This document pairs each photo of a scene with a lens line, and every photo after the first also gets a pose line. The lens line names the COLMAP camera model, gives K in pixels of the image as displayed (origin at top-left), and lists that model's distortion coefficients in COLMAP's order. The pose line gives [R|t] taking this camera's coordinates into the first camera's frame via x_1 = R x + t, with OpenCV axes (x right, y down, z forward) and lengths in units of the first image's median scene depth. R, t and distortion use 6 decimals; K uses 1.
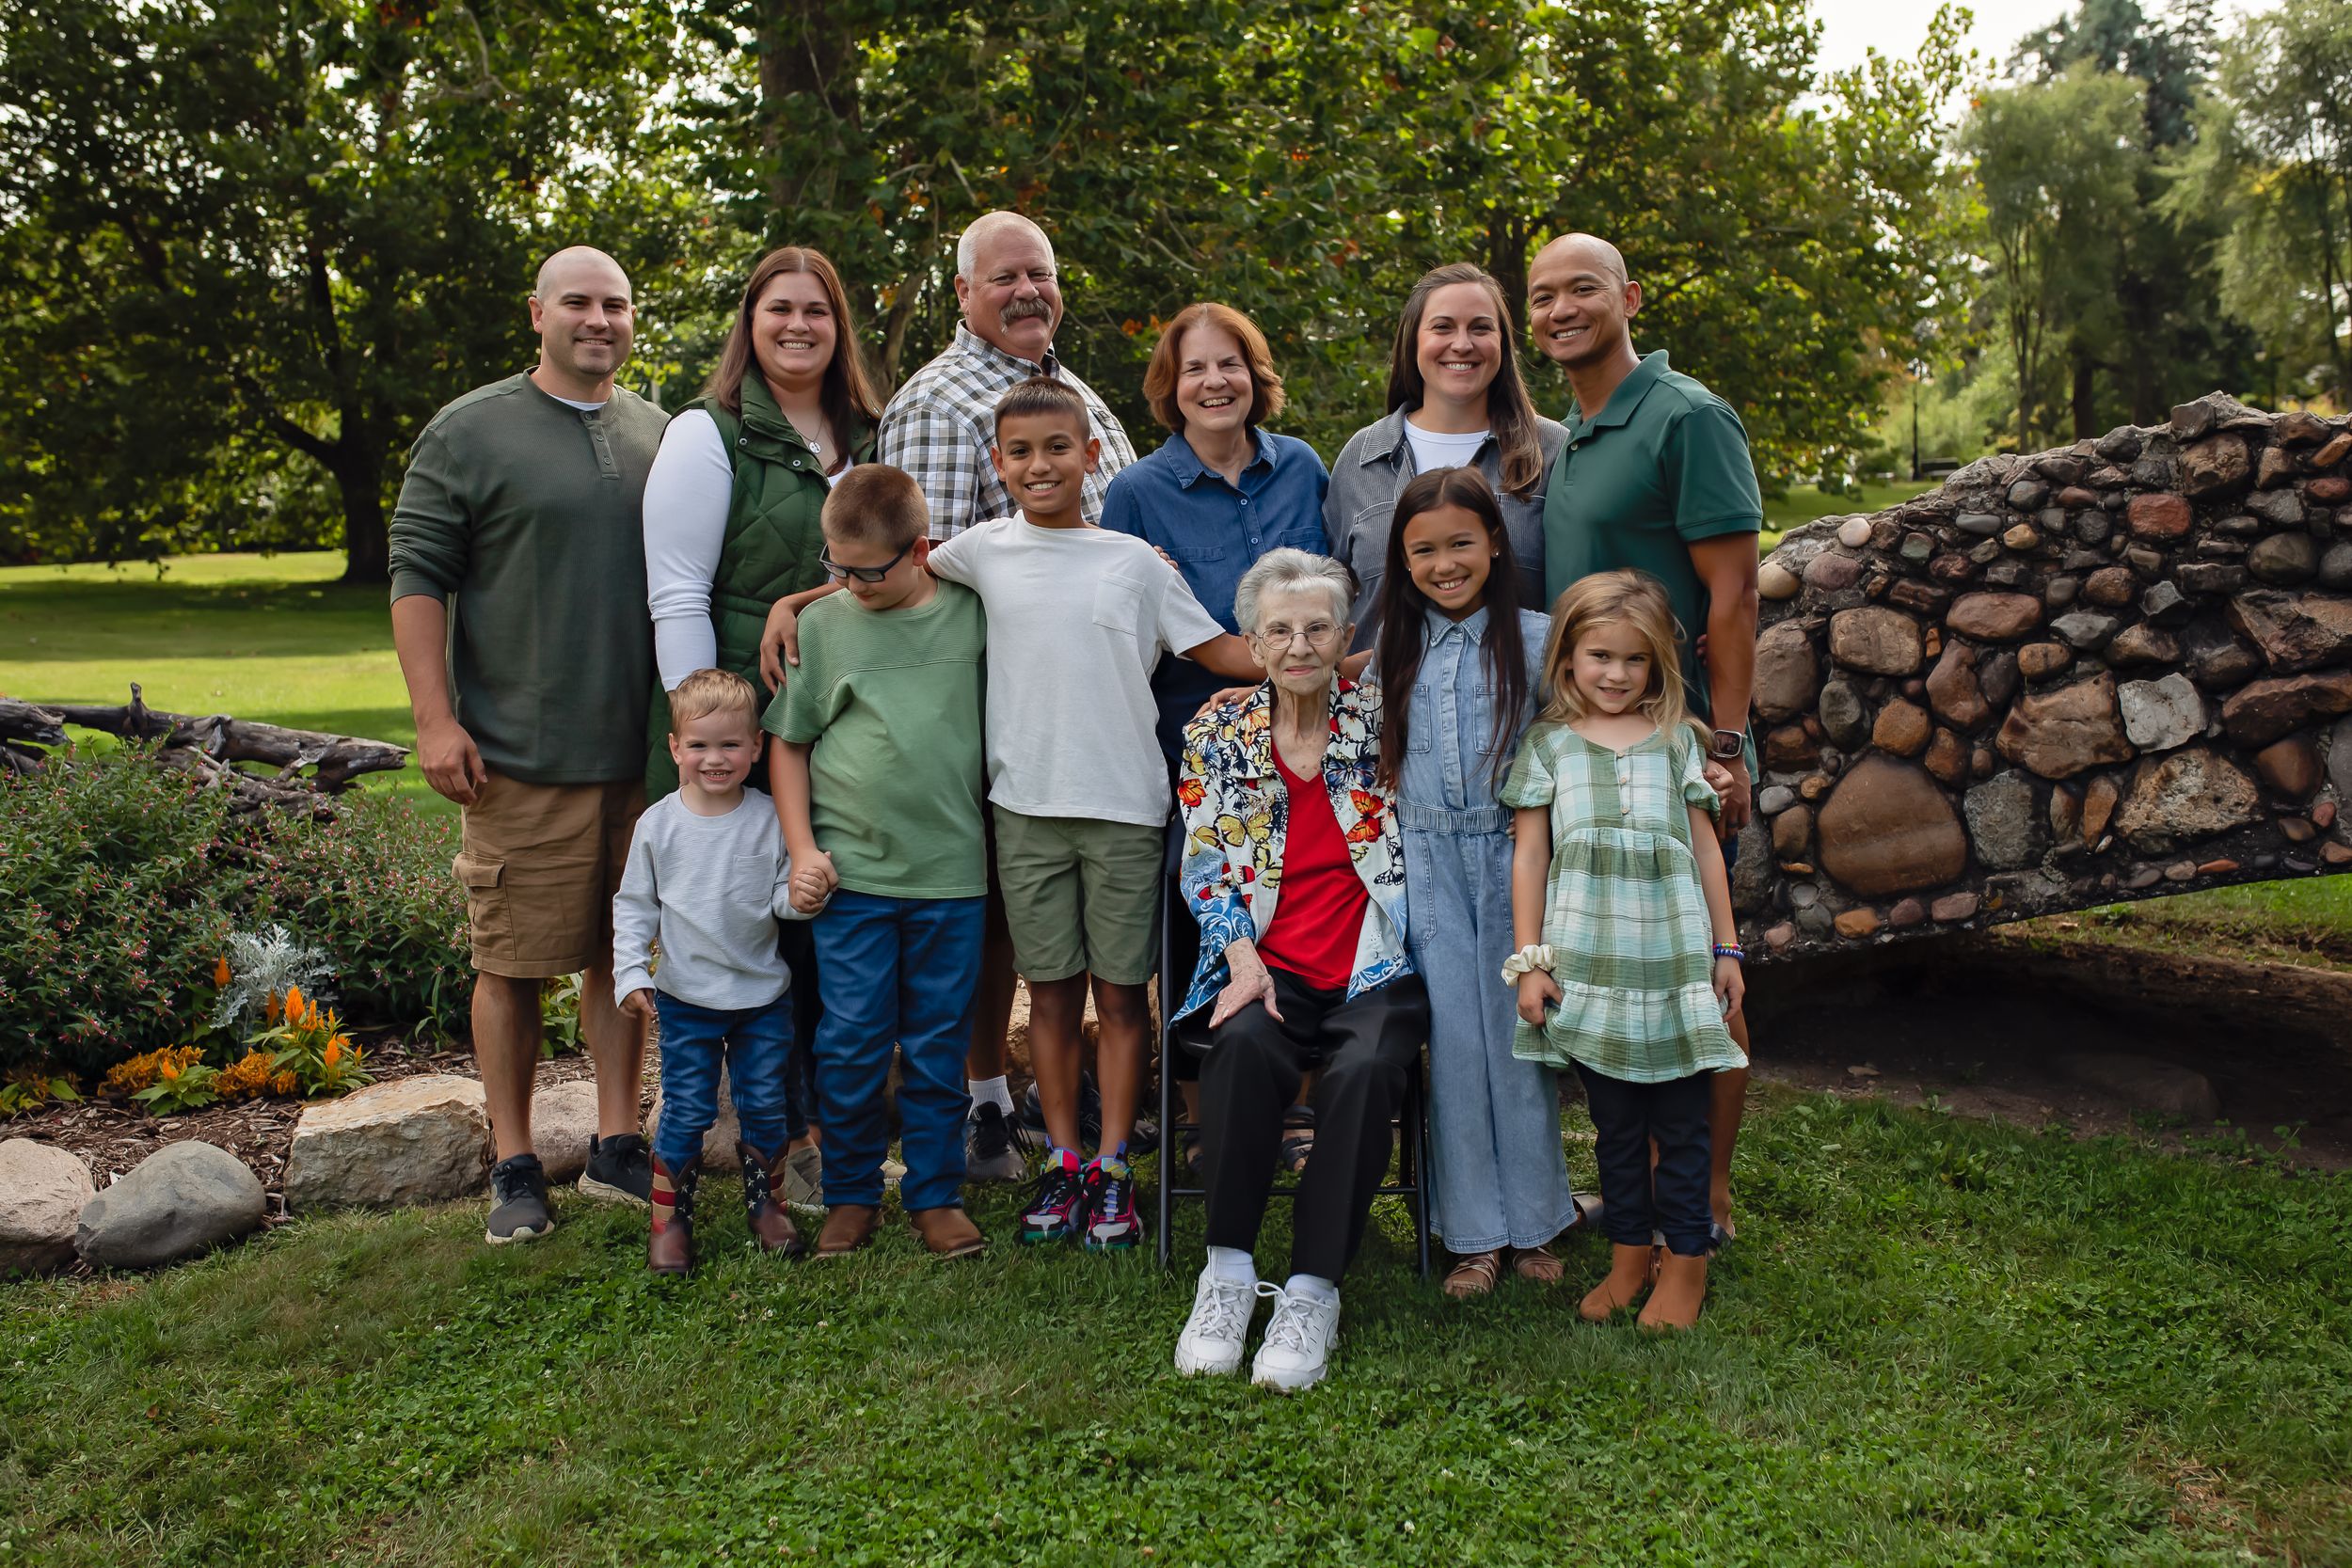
lens RADIAL K [[2234.7, 0, 1176.0], [0, 2234.7, 784.0], [0, 0, 1]] dist [-0.061217, 0.090846]
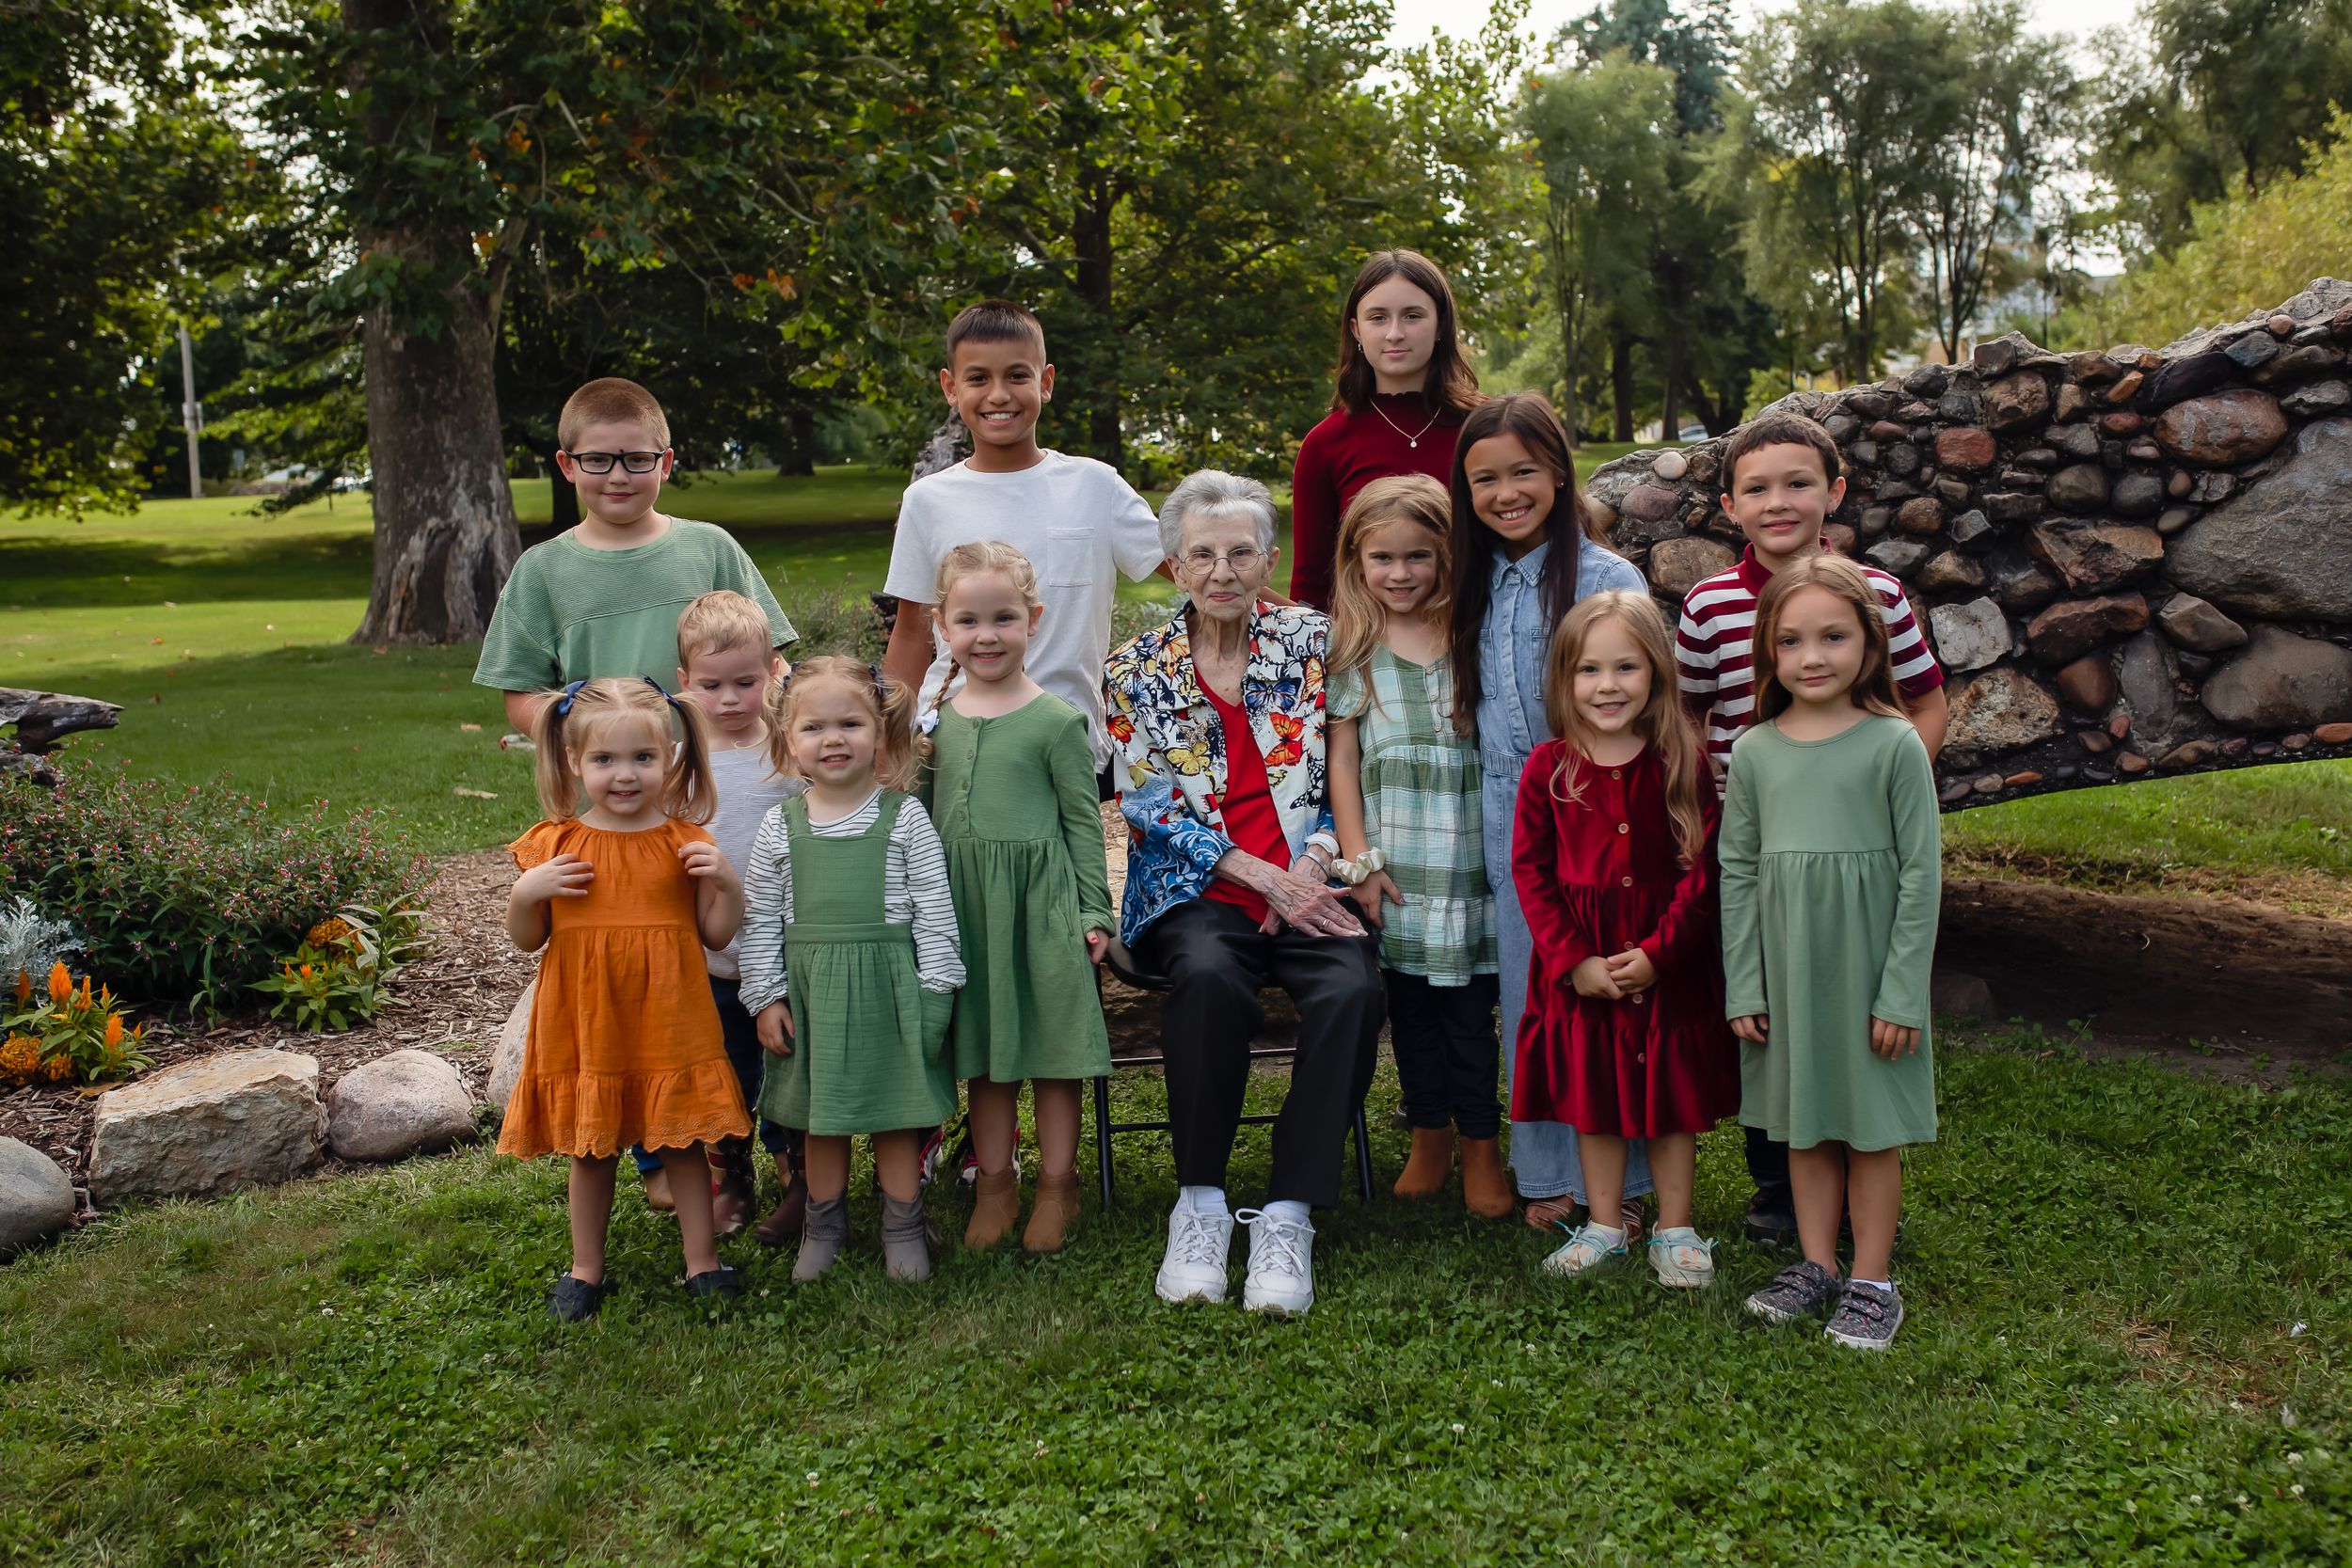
lens RADIAL K [[2234.7, 0, 1176.0], [0, 2234.7, 784.0], [0, 0, 1]] dist [-0.061217, 0.090846]
pose [[0.980842, -0.022664, 0.193482, -0.117051], [0.019901, 0.999671, 0.016210, 0.012583], [-0.193786, -0.012048, 0.980970, 0.027486]]
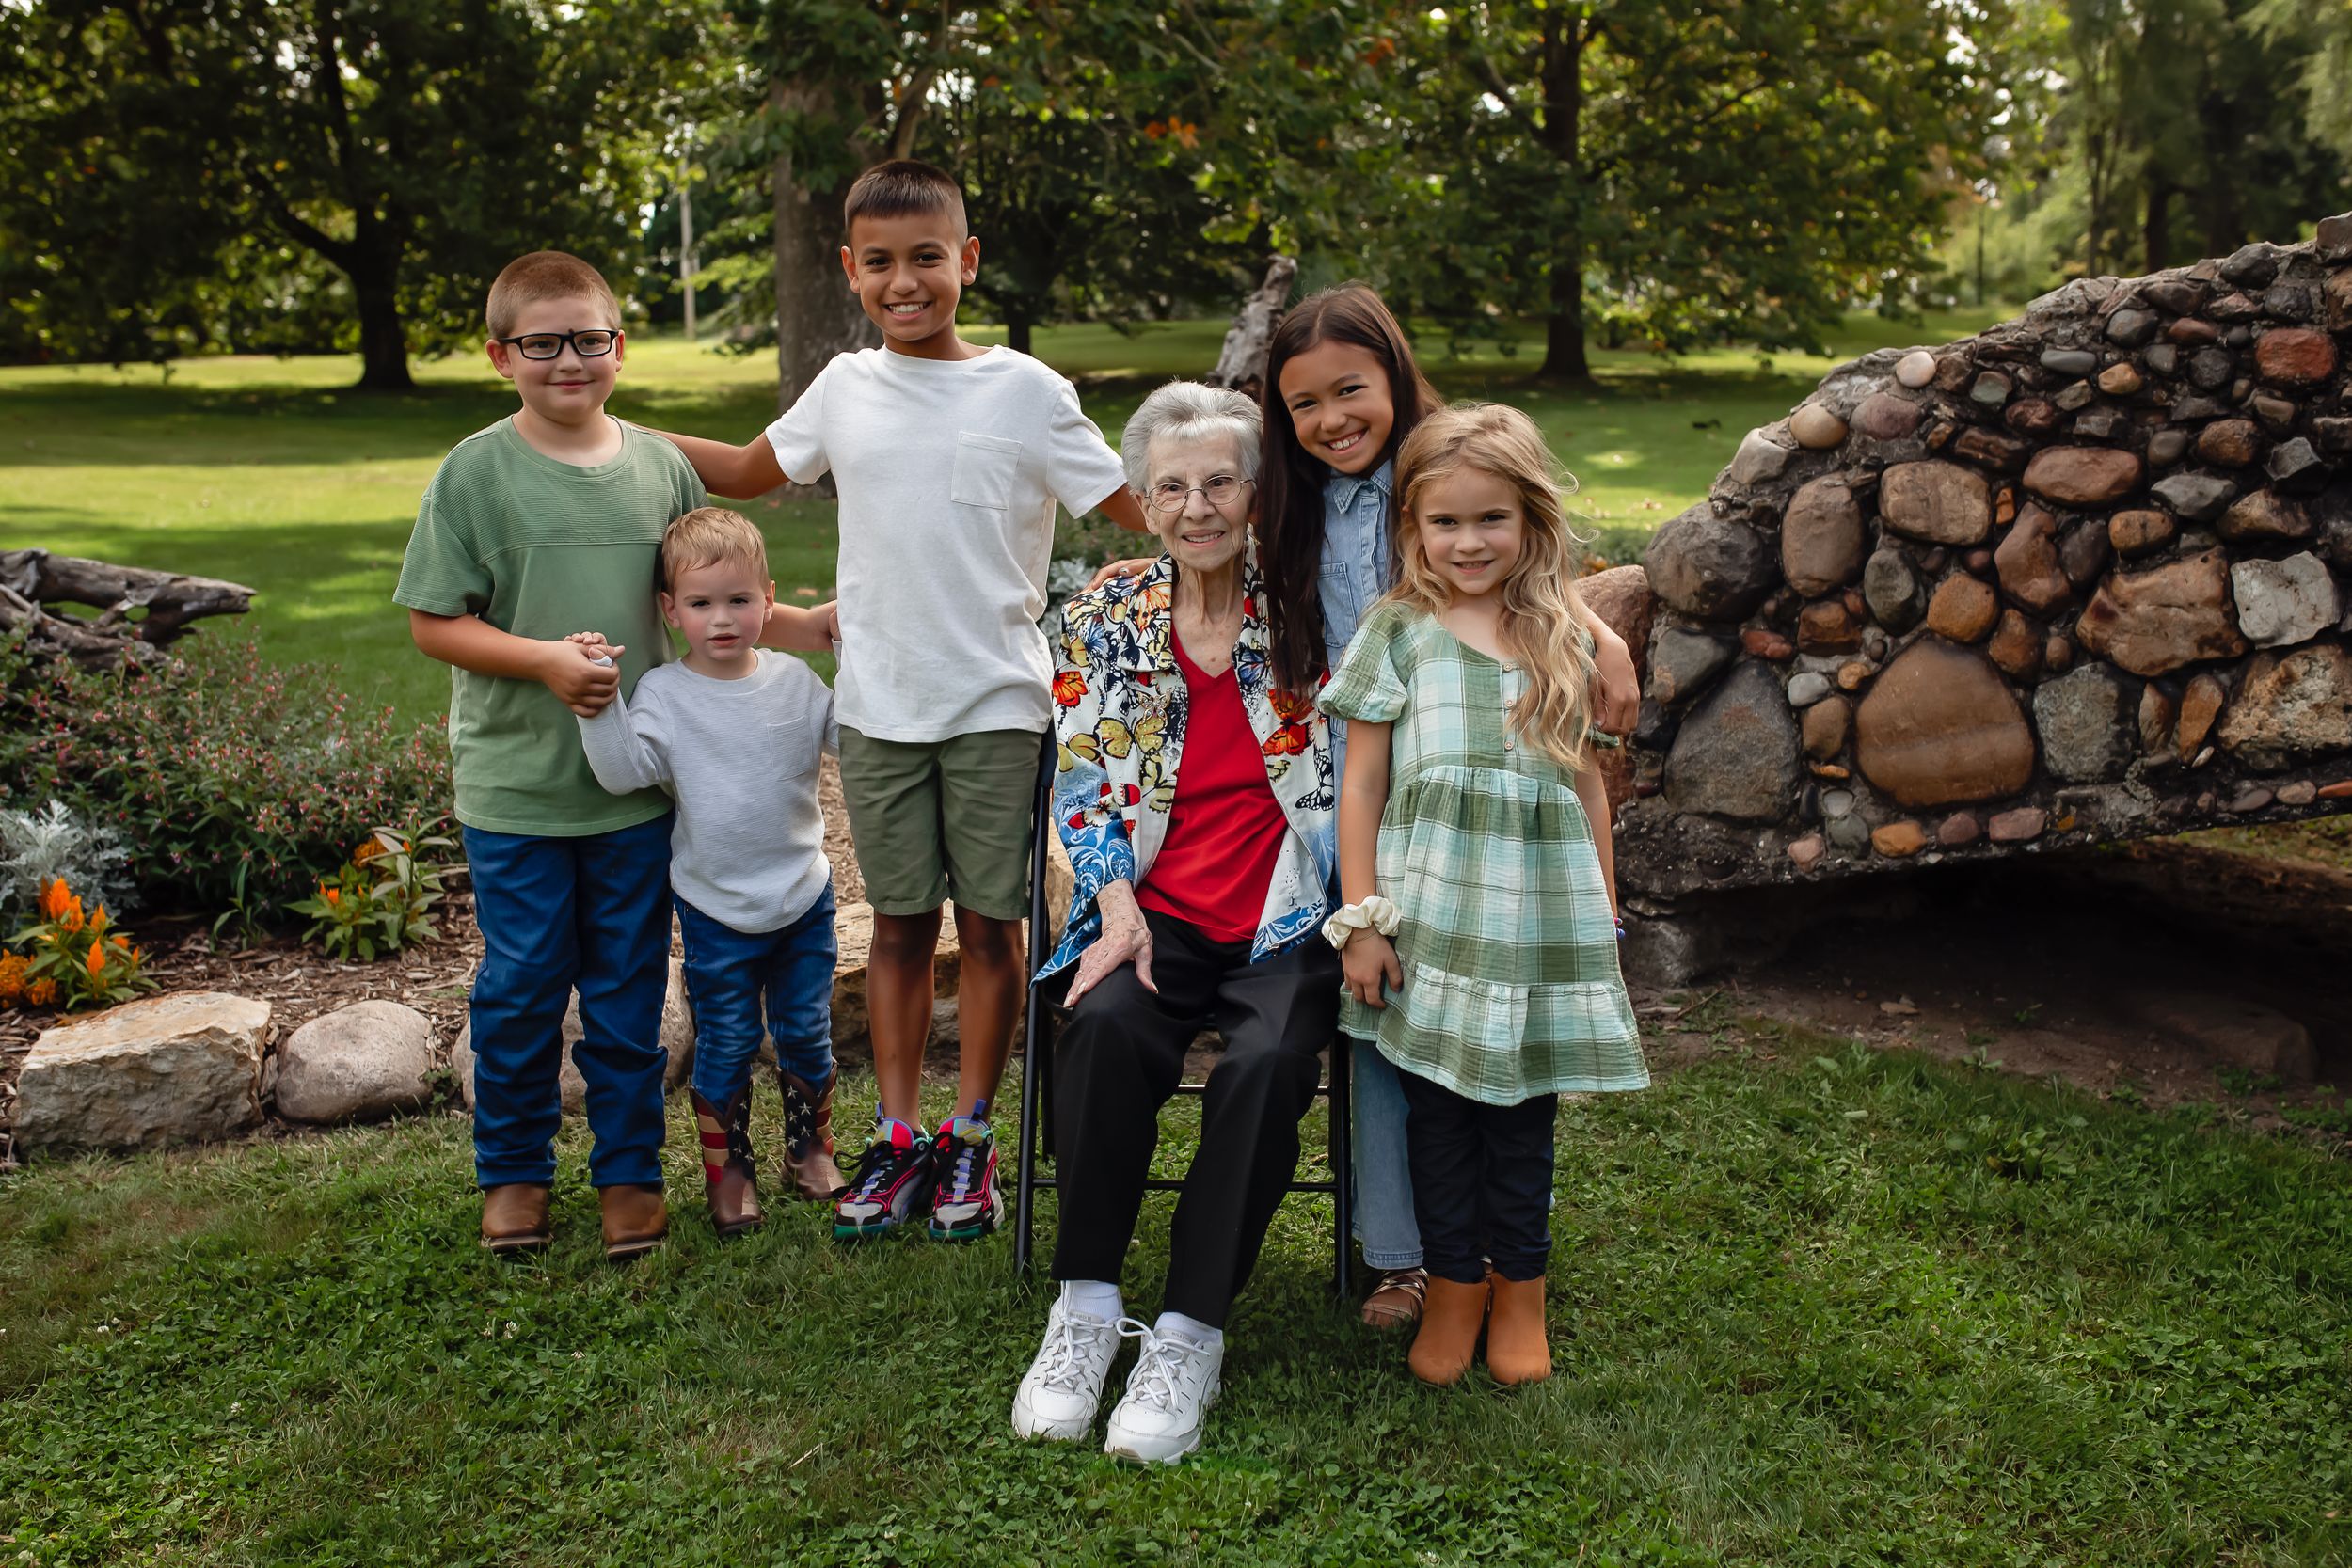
lens RADIAL K [[2234.7, 0, 1176.0], [0, 2234.7, 784.0], [0, 0, 1]] dist [-0.061217, 0.090846]
pose [[0.999672, 0.018893, -0.017271, 0.044714], [-0.017432, 0.996549, 0.081155, -0.020518], [0.018745, -0.080828, 0.996552, 0.150363]]
